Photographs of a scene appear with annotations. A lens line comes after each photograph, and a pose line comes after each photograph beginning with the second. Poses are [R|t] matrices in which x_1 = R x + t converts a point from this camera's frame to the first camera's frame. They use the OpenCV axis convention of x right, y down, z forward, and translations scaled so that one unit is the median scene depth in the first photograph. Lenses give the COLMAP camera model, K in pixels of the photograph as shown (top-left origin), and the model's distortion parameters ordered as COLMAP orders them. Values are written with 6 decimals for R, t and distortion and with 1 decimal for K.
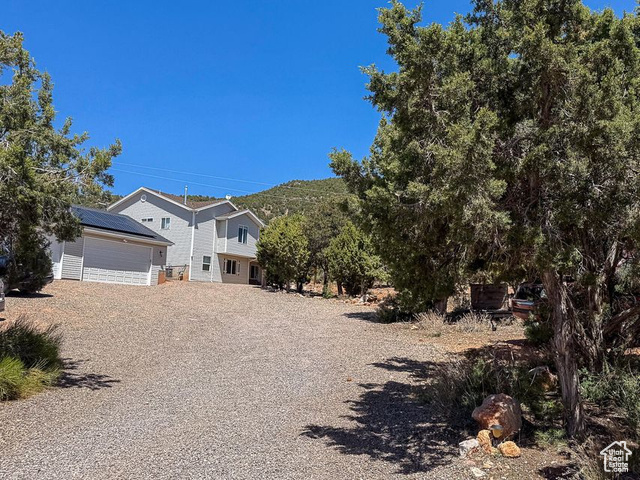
lens RADIAL K [[575.7, 0, 408.6], [0, 575.7, 238.5], [0, 0, 1]] dist [0.095284, -0.138273]
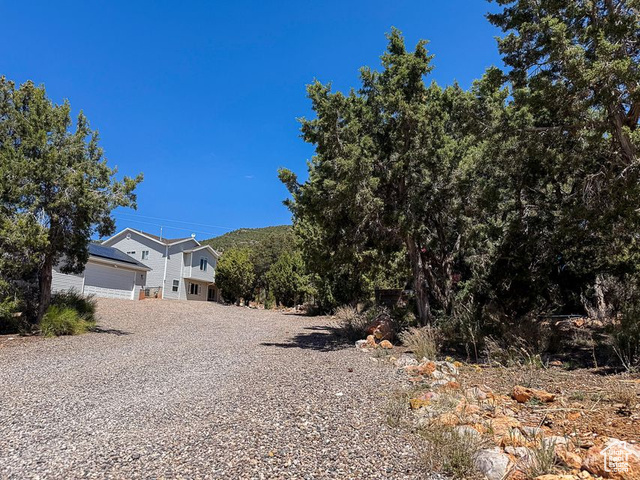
lens RADIAL K [[454.6, 0, 325.8], [0, 454.6, 240.3], [0, 0, 1]] dist [0.130673, -0.210923]
pose [[0.999928, -0.001504, -0.011945, 0.002518], [0.000631, 0.997351, -0.072737, 0.021357], [0.012023, 0.072724, 0.997280, -0.042887]]
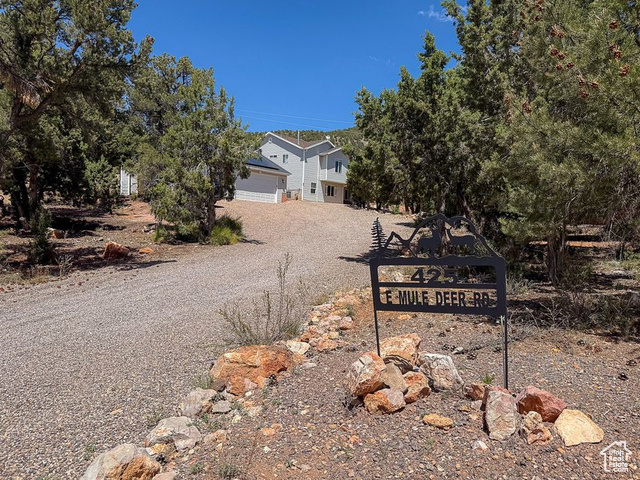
lens RADIAL K [[495.9, 0, 322.2], [0, 495.9, 254.5], [0, 0, 1]] dist [0.122871, -0.003787]
pose [[0.947900, 0.045911, -0.315242, 0.066120], [0.009892, 0.984842, 0.173173, -0.007764], [0.318414, -0.167269, 0.933077, -0.153539]]
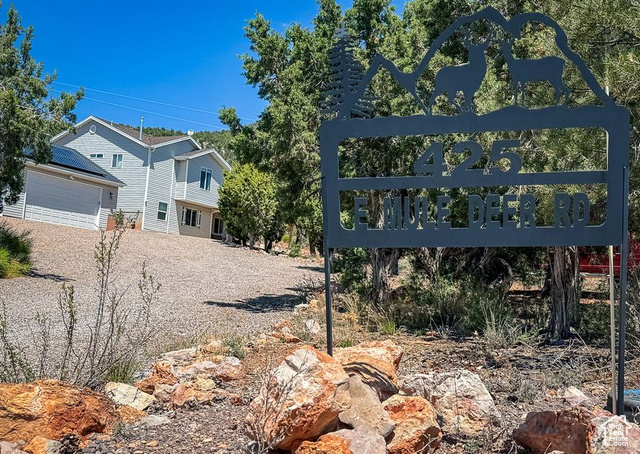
lens RADIAL K [[786.6, 0, 320.1], [0, 786.6, 245.0], [0, 0, 1]] dist [0.235376, -0.527690]
pose [[0.987970, 0.059945, -0.142556, 0.058672], [-0.051140, 0.996597, 0.064648, 0.007489], [0.145946, -0.056580, 0.987673, -0.136702]]
